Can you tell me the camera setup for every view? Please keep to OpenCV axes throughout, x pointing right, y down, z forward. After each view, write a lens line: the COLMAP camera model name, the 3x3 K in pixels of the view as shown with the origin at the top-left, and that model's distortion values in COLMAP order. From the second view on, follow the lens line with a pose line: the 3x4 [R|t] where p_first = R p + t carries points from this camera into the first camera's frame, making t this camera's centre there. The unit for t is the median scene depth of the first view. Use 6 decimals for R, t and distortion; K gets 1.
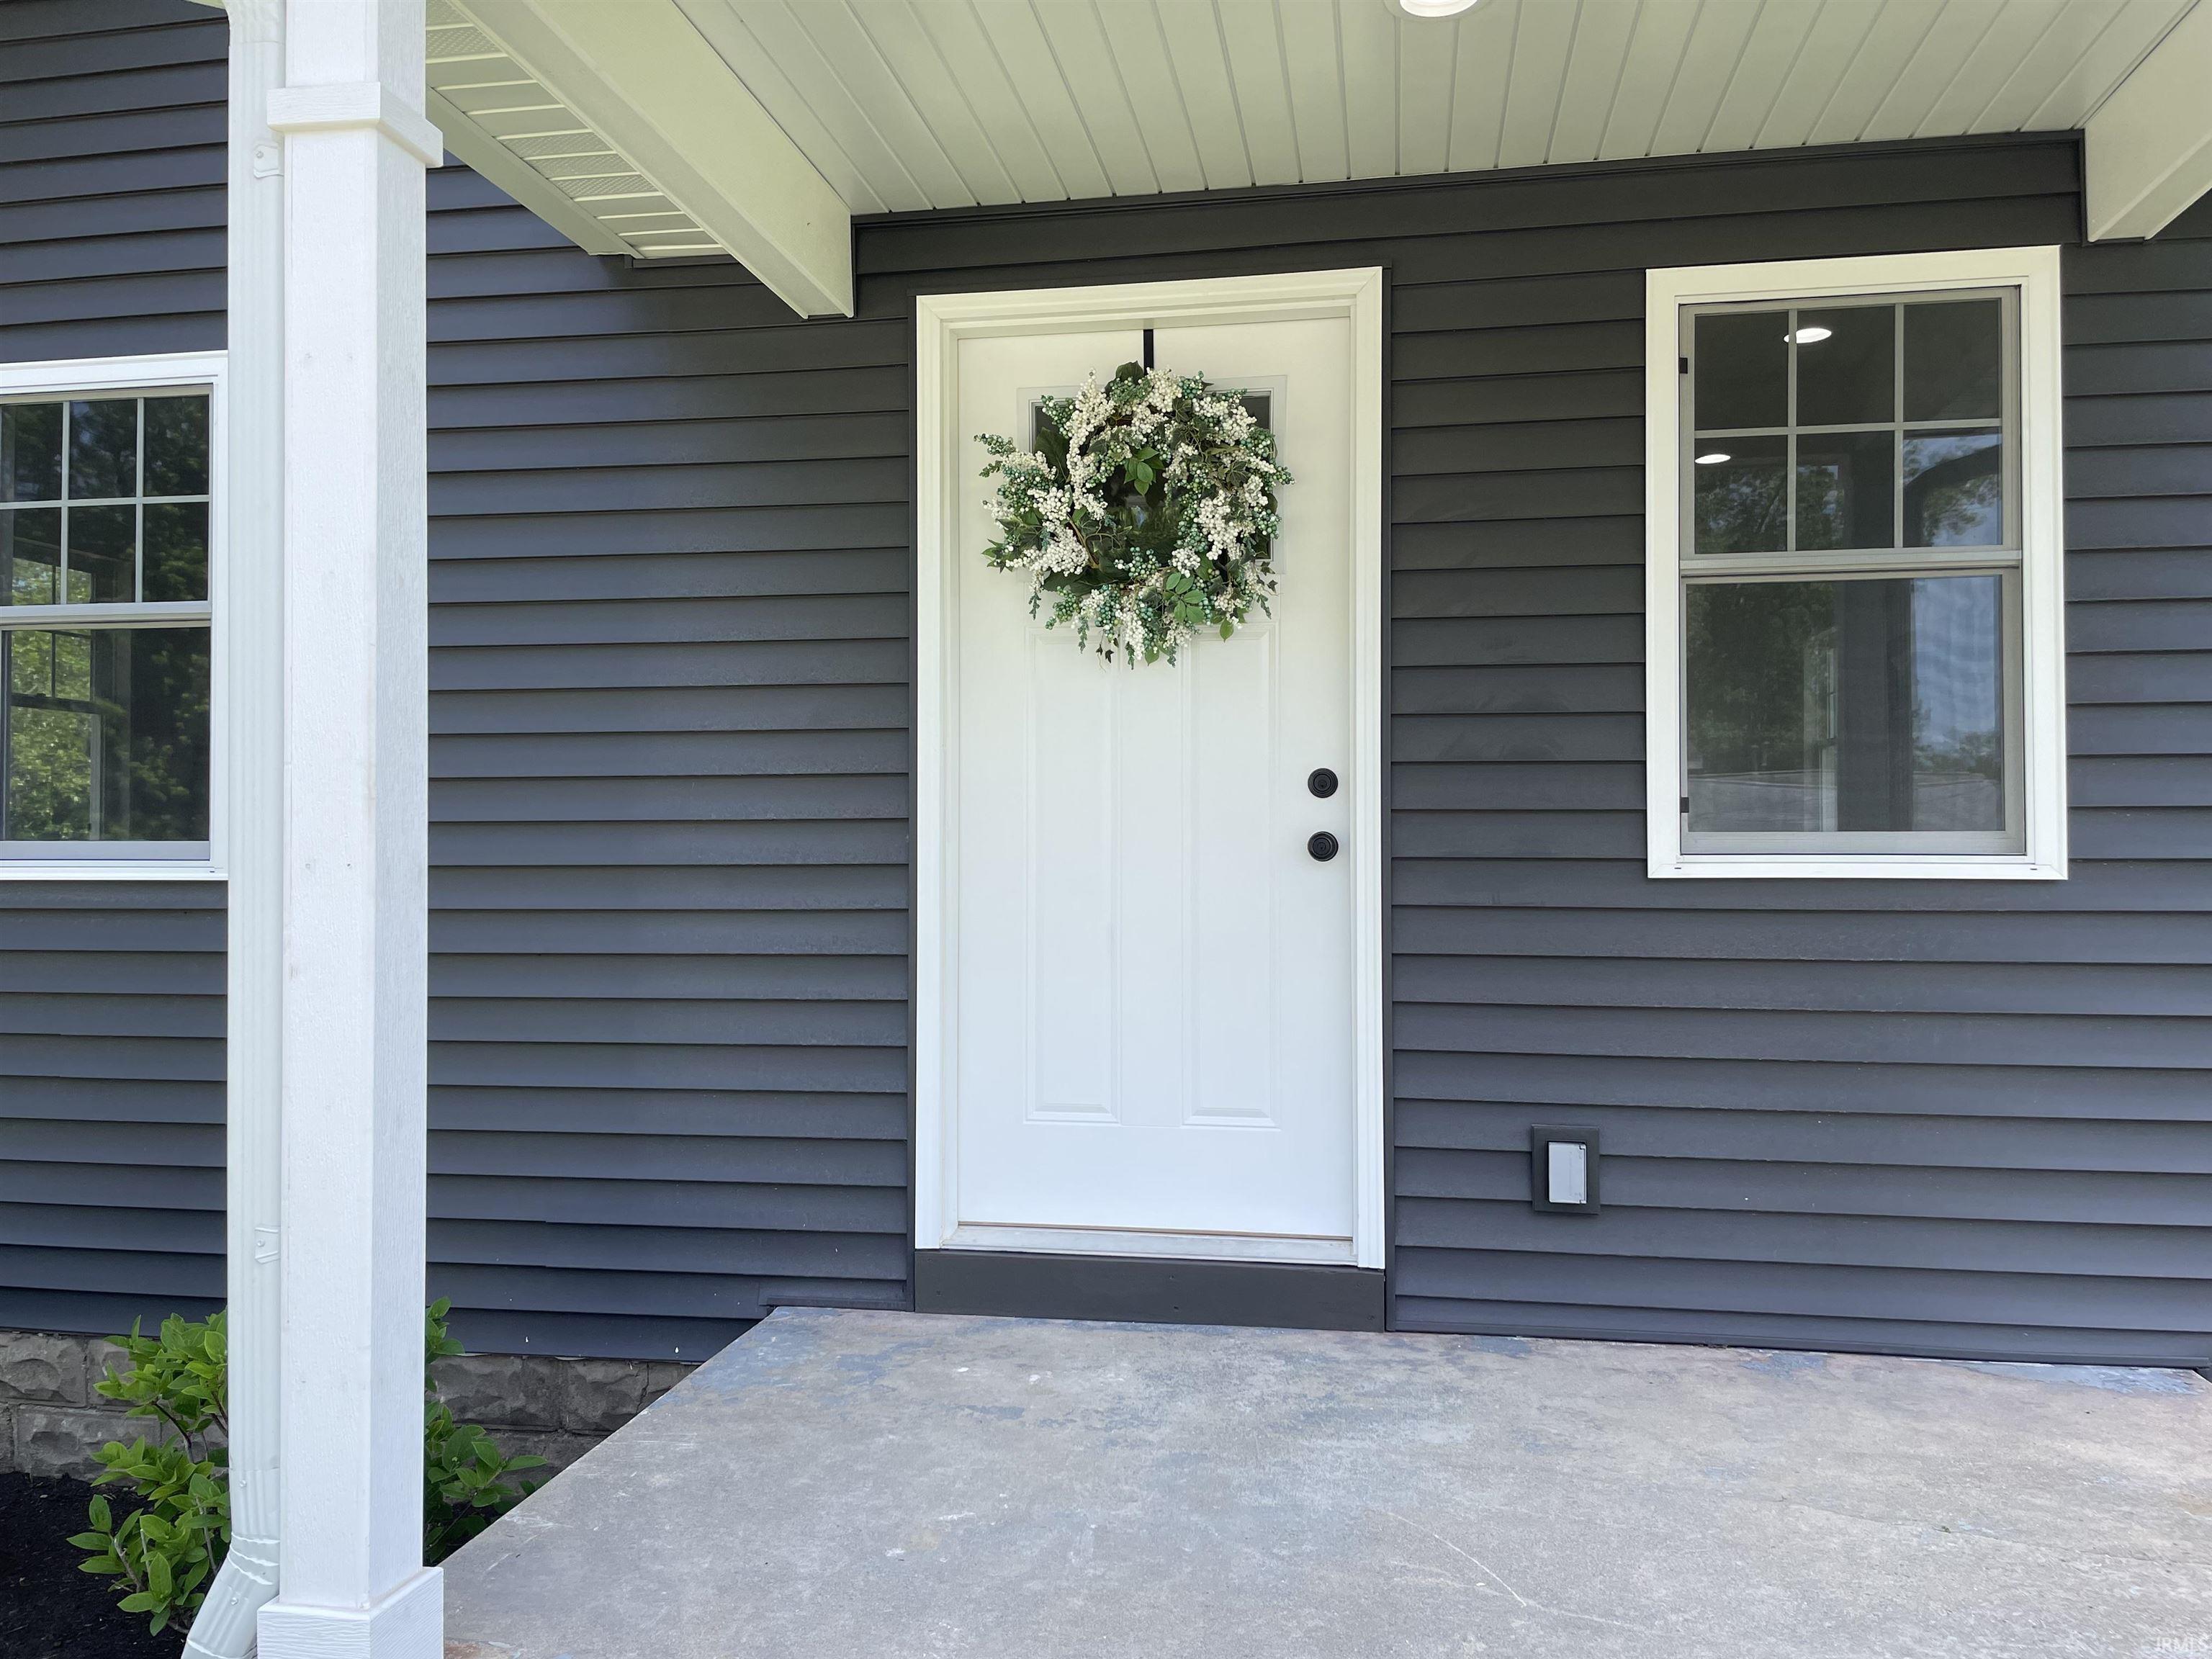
lens RADIAL K [[1687.4, 0, 1102.4], [0, 1687.4, 799.3], [0, 0, 1]] dist [0.102312, -0.126662]
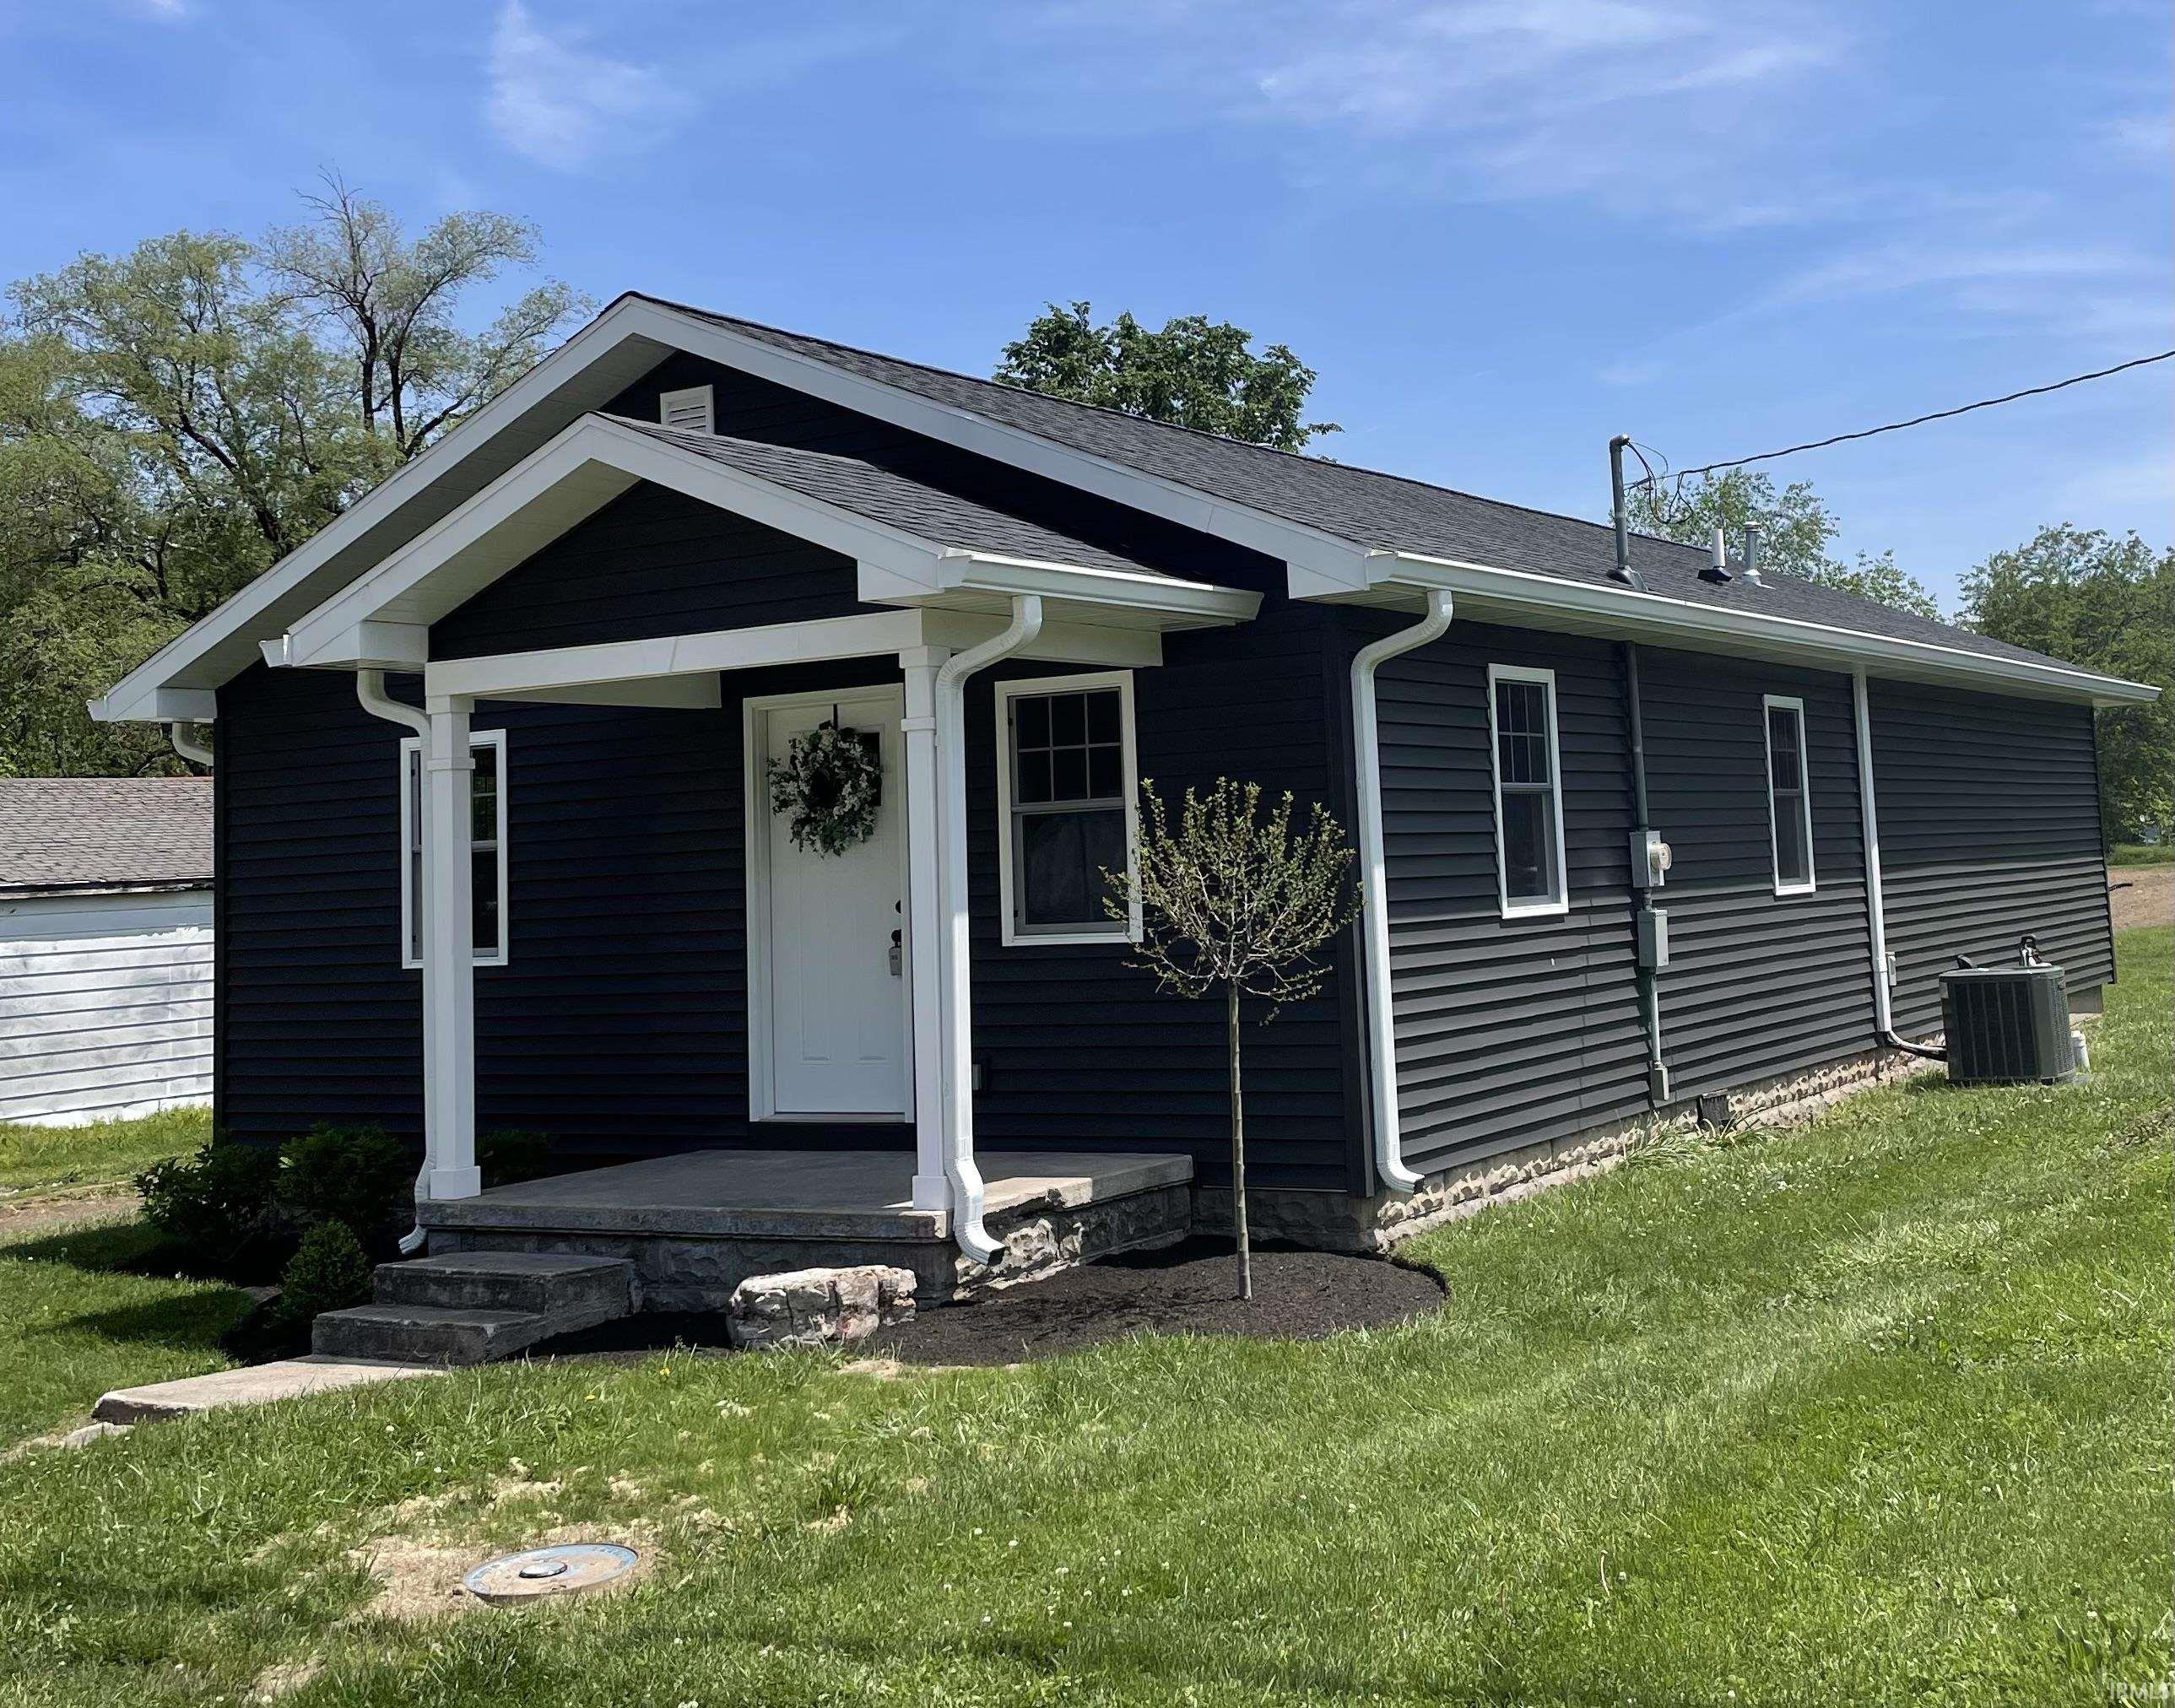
lens RADIAL K [[2472.5, 0, 1276.5], [0, 2472.5, 621.7], [0, 0, 1]] dist [0.094137, -0.032511]
pose [[0.937919, -0.073054, -0.339074, 1.753857], [0.048933, 0.995660, -0.079161, -0.102810], [0.343386, 0.057655, 0.937423, -1.941723]]
